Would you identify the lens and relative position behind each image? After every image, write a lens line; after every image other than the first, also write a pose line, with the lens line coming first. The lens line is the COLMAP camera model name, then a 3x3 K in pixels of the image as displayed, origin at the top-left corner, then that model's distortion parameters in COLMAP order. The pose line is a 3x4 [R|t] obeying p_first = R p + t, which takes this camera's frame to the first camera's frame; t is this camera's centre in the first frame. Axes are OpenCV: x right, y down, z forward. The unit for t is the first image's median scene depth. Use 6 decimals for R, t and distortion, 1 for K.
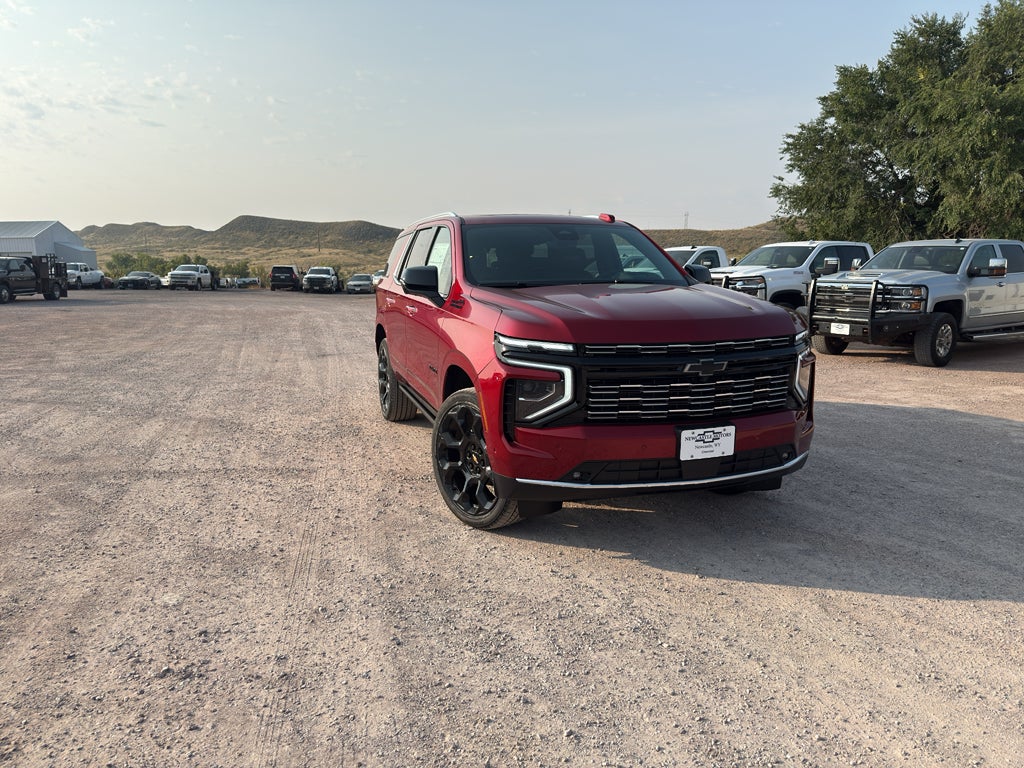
lens RADIAL K [[719.4, 0, 507.5], [0, 719.4, 385.7], [0, 0, 1]] dist [0.040223, -0.050442]
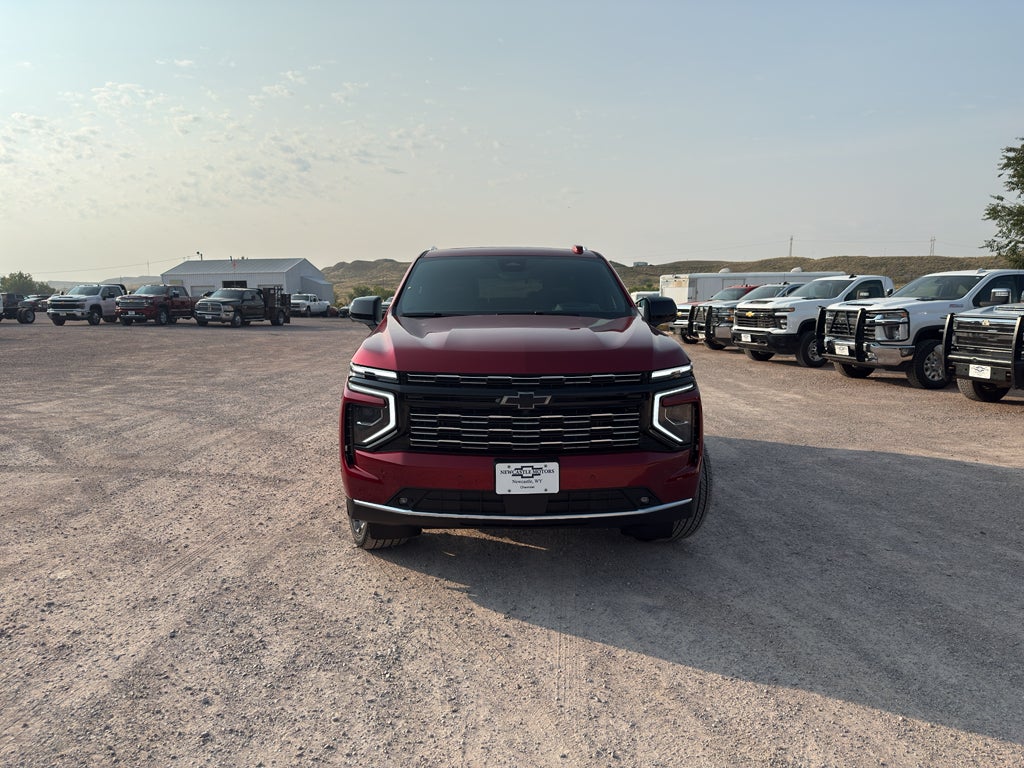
lens RADIAL K [[719.4, 0, 499.2], [0, 719.4, 378.8], [0, 0, 1]] dist [0.040223, -0.050442]
pose [[0.953489, 0.036470, -0.299214, 0.109312], [-0.051831, 0.997705, -0.043564, -0.002098], [0.296939, 0.057046, 0.953191, 0.012268]]
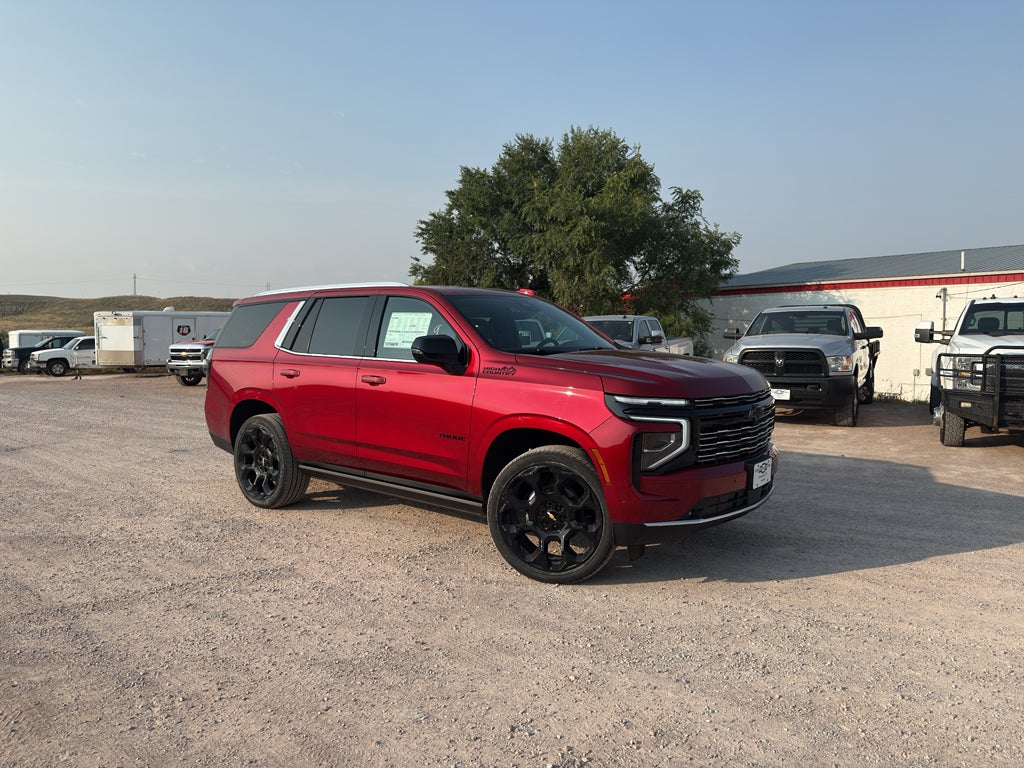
lens RADIAL K [[719.4, 0, 504.5], [0, 719.4, 392.3], [0, 0, 1]] dist [0.040223, -0.050442]
pose [[0.844107, -0.041597, 0.534558, -0.158895], [0.088694, 0.994084, -0.062699, -0.004340], [-0.528788, 0.100337, 0.842803, 0.033954]]
